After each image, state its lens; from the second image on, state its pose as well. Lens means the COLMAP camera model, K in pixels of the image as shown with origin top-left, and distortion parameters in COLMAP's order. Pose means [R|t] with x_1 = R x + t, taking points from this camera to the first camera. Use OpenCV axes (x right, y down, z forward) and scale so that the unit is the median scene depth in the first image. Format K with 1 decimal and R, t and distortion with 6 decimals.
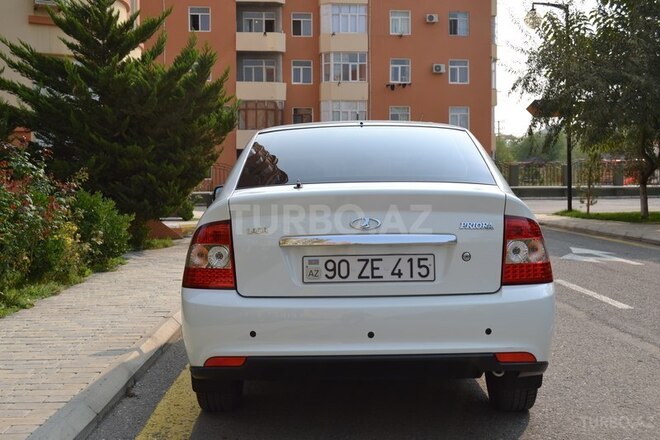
lens RADIAL K [[846.1, 0, 330.0], [0, 846.1, 220.0], [0, 0, 1]] dist [-0.020387, -0.011393]
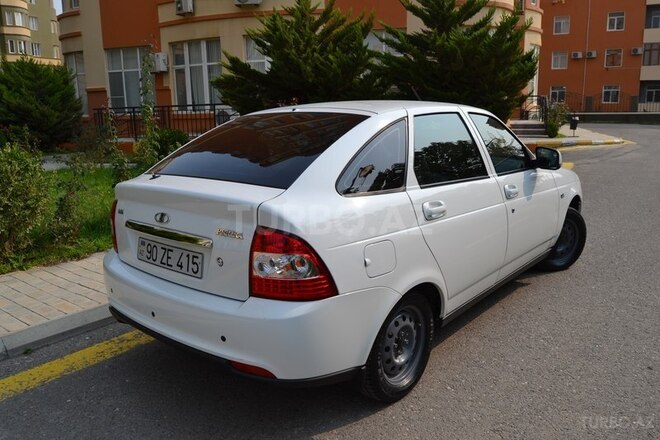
lens RADIAL K [[524.0, 0, 330.0], [0, 524.0, 220.0], [0, 0, 1]] dist [-0.101905, 0.048592]
pose [[0.771760, 0.128354, -0.622826, 0.637375], [-0.013641, 0.982534, 0.185581, -0.122759], [0.635768, -0.134728, 0.760031, 0.602724]]
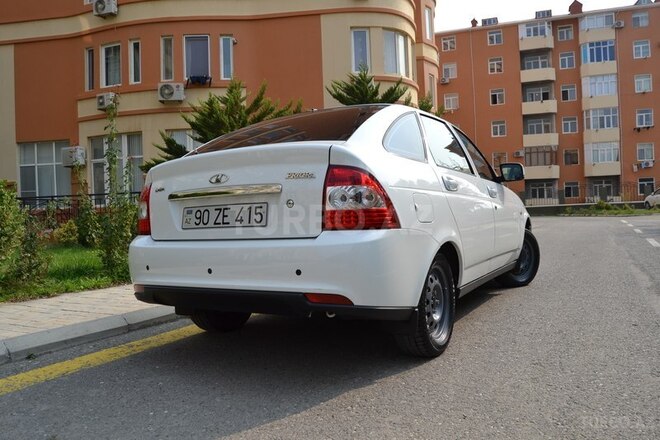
lens RADIAL K [[524.0, 0, 330.0], [0, 524.0, 220.0], [0, 0, 1]] dist [-0.101905, 0.048592]
pose [[0.874251, -0.015408, -0.485230, 0.525372], [0.006575, 0.999780, -0.019901, 0.076728], [0.485430, 0.014209, 0.874160, 0.425948]]
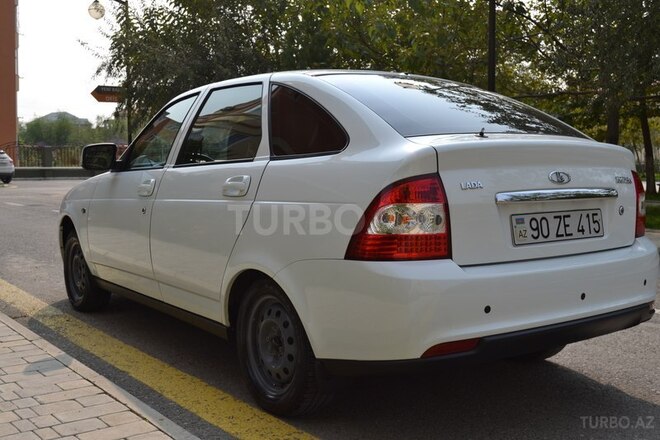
lens RADIAL K [[744.8, 0, 330.0], [0, 744.8, 220.0], [0, 0, 1]] dist [-0.079679, 0.040128]
pose [[0.806977, -0.031944, 0.589718, -0.624146], [0.015175, 0.999328, 0.033366, 0.019625], [-0.590387, -0.017976, 0.806920, 0.489061]]
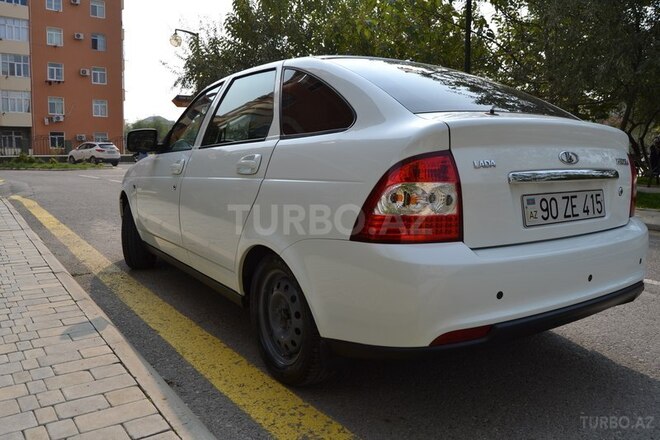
lens RADIAL K [[521.6, 0, 330.0], [0, 521.6, 220.0], [0, 0, 1]] dist [-0.094101, 0.036820]
pose [[0.823547, -0.055457, 0.564531, -0.475313], [0.009078, 0.996371, 0.084636, 0.022033], [-0.567175, -0.064577, 0.821061, 0.677671]]
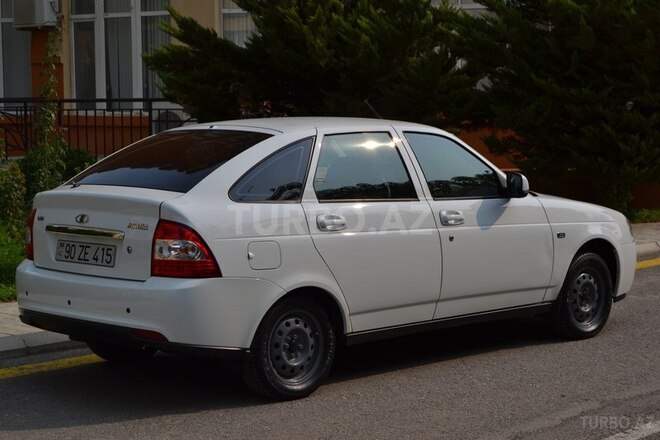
lens RADIAL K [[1401.9, 0, 330.0], [0, 1401.9, 220.0], [0, 0, 1]] dist [-0.015910, -0.290819]
pose [[0.708376, 0.066129, -0.702731, 1.798509], [-0.032068, 0.997589, 0.061551, -0.136270], [0.705106, -0.021066, 0.708789, -0.258203]]
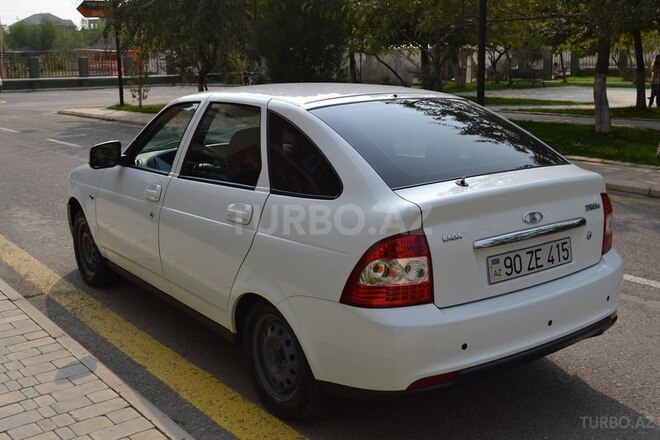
lens RADIAL K [[744.8, 0, 330.0], [0, 744.8, 220.0], [0, 0, 1]] dist [-0.079679, 0.040128]
pose [[0.799672, -0.123074, 0.587688, -0.667253], [0.027089, 0.985166, 0.169453, -0.147866], [-0.599825, -0.119586, 0.791144, 0.431476]]
